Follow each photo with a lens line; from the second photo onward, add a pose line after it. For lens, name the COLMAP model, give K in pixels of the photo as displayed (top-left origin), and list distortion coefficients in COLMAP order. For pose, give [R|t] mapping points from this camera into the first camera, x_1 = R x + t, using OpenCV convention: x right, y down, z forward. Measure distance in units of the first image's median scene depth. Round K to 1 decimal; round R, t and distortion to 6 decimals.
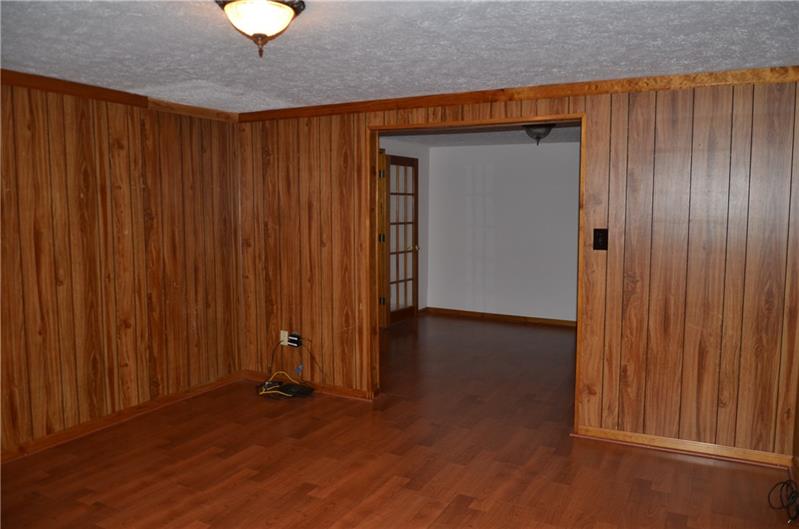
lens RADIAL K [[618.1, 0, 402.2], [0, 618.1, 263.7], [0, 0, 1]] dist [-0.101503, 0.103268]
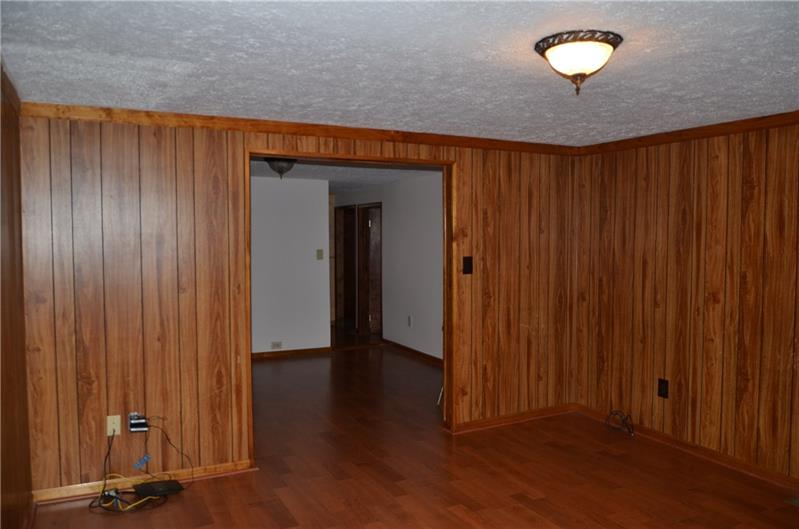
lens RADIAL K [[622.2, 0, 399.5], [0, 622.2, 264.5], [0, 0, 1]] dist [-0.038328, 0.000648]
pose [[0.568660, -0.039973, 0.821601, -0.866409], [0.083609, 0.996454, -0.009389, -0.046047], [-0.818312, 0.074032, 0.569986, 0.455158]]
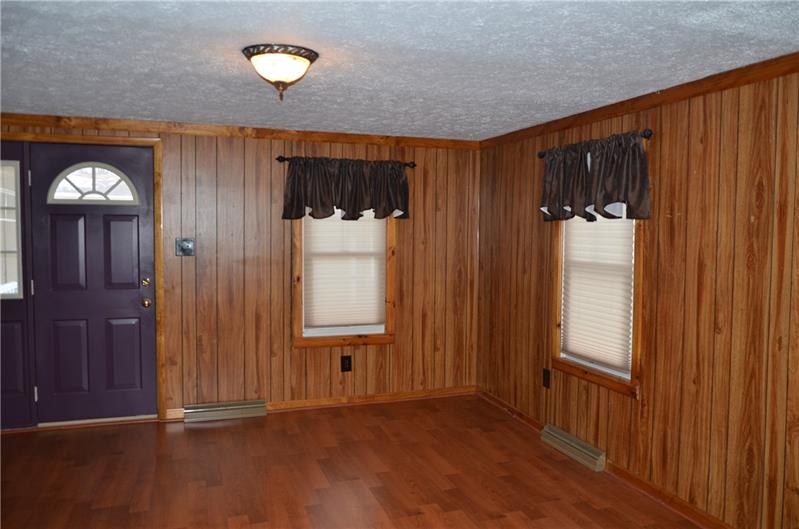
lens RADIAL K [[618.1, 0, 402.2], [0, 618.1, 263.7], [0, 0, 1]] dist [-0.101503, 0.103268]
pose [[-0.687318, 0.033218, -0.725597, 0.154729], [-0.079845, 0.989445, 0.120929, -0.062803], [0.721955, 0.141052, -0.677410, 0.661657]]
